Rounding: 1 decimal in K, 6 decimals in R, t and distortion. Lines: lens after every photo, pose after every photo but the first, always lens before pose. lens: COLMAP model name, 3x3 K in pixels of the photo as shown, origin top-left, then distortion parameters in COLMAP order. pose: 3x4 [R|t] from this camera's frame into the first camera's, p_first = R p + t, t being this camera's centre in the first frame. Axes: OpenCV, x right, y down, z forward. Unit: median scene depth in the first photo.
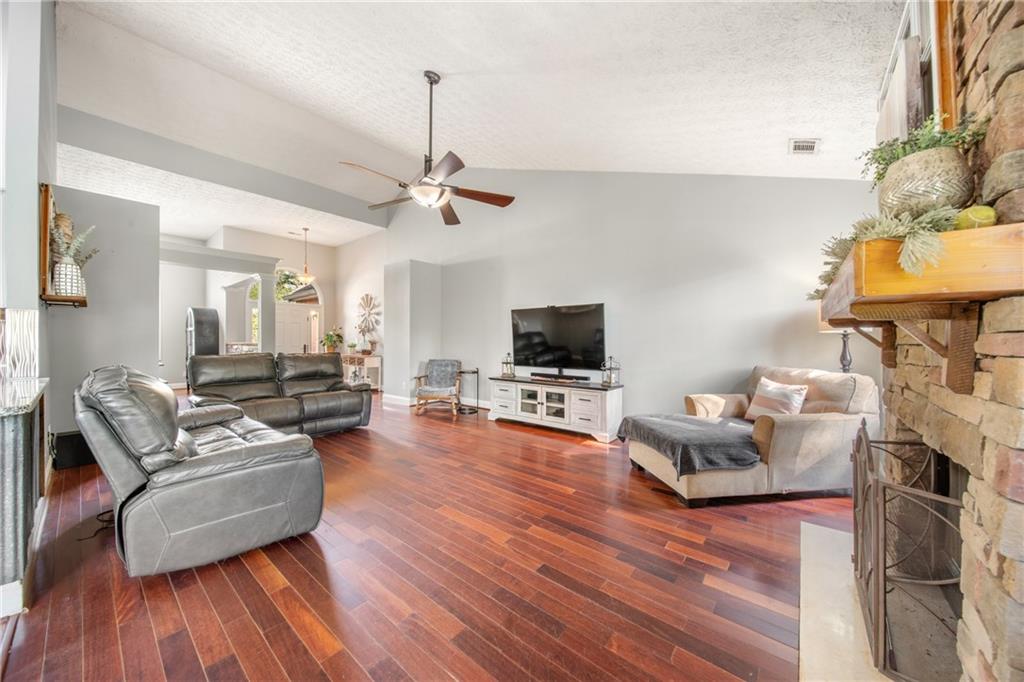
lens RADIAL K [[354.7, 0, 512.0], [0, 354.7, 341.0], [0, 0, 1]] dist [-0.000558, -0.000008]
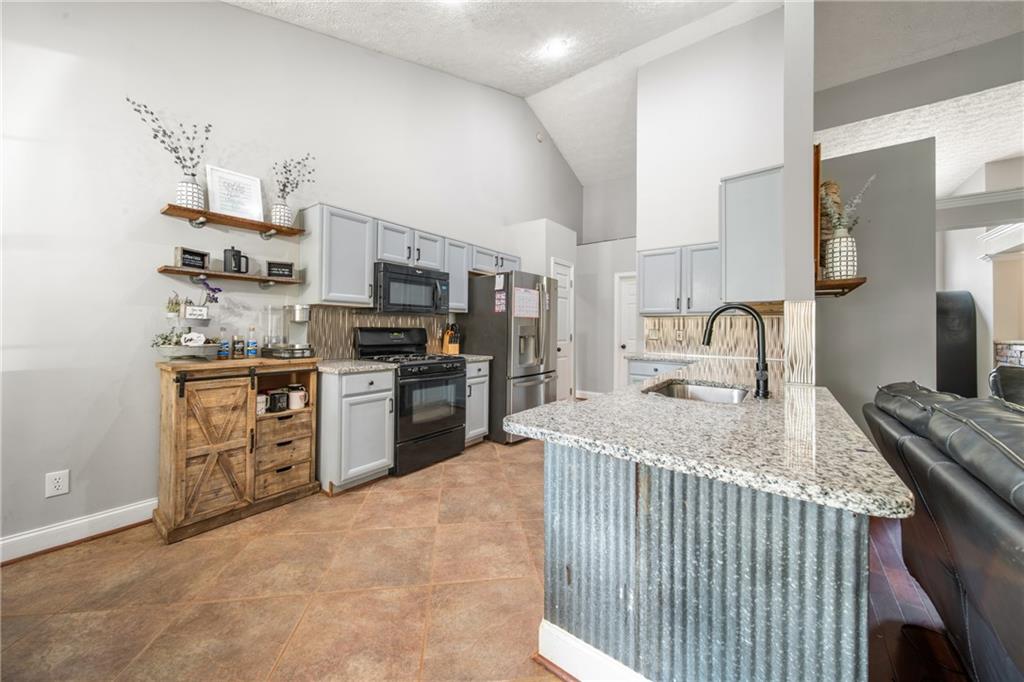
lens RADIAL K [[364.1, 0, 508.5], [0, 364.1, 325.2], [0, 0, 1]] dist [-0.000218, -0.000167]
pose [[0.038398, -0.011644, -0.999195, -0.286655], [-0.012504, 0.999848, -0.012132, -0.006810], [0.999184, 0.012960, 0.038247, 0.148233]]
